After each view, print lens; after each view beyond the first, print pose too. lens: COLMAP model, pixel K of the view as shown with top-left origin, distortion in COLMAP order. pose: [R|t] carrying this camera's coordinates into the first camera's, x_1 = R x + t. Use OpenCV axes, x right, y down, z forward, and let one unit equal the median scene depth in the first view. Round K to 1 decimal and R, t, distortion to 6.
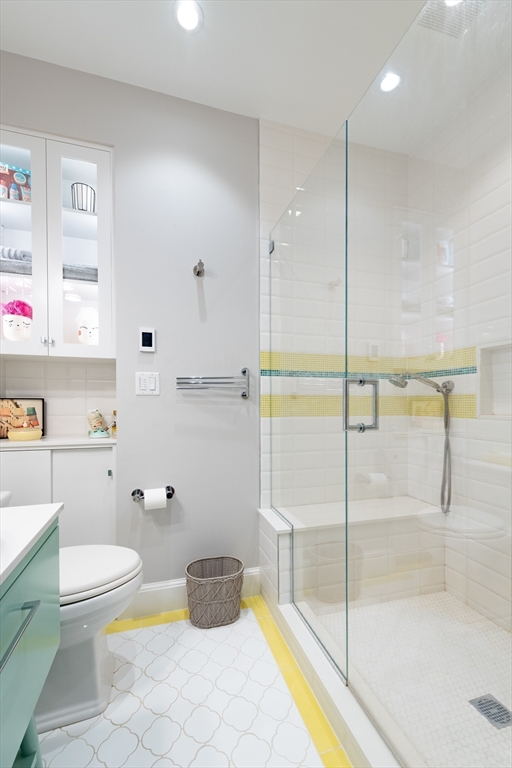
lens RADIAL K [[311.8, 0, 251.5], [0, 311.8, 399.1], [0, 0, 1]] dist [0.006203, -0.000477]
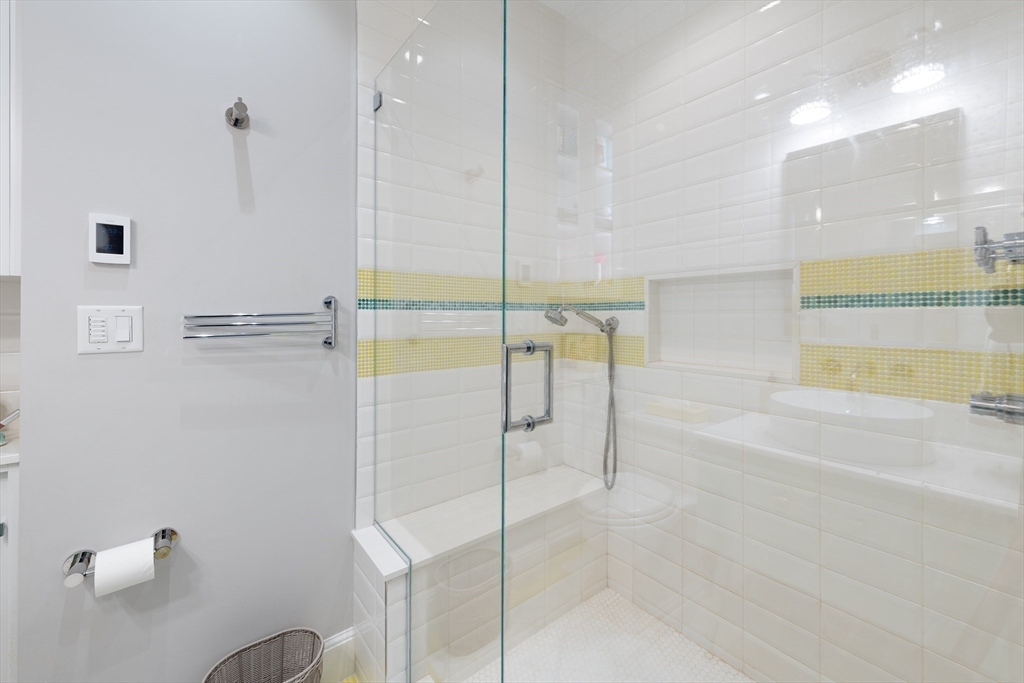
lens RADIAL K [[415.8, 0, 511.4], [0, 415.8, 319.1], [0, 0, 1]] dist [0.006203, -0.000477]
pose [[0.929858, 0.005177, 0.367882, 0.008822], [-0.007521, 0.999960, 0.004937, -0.060906], [-0.367841, -0.007357, 0.929859, 0.131168]]
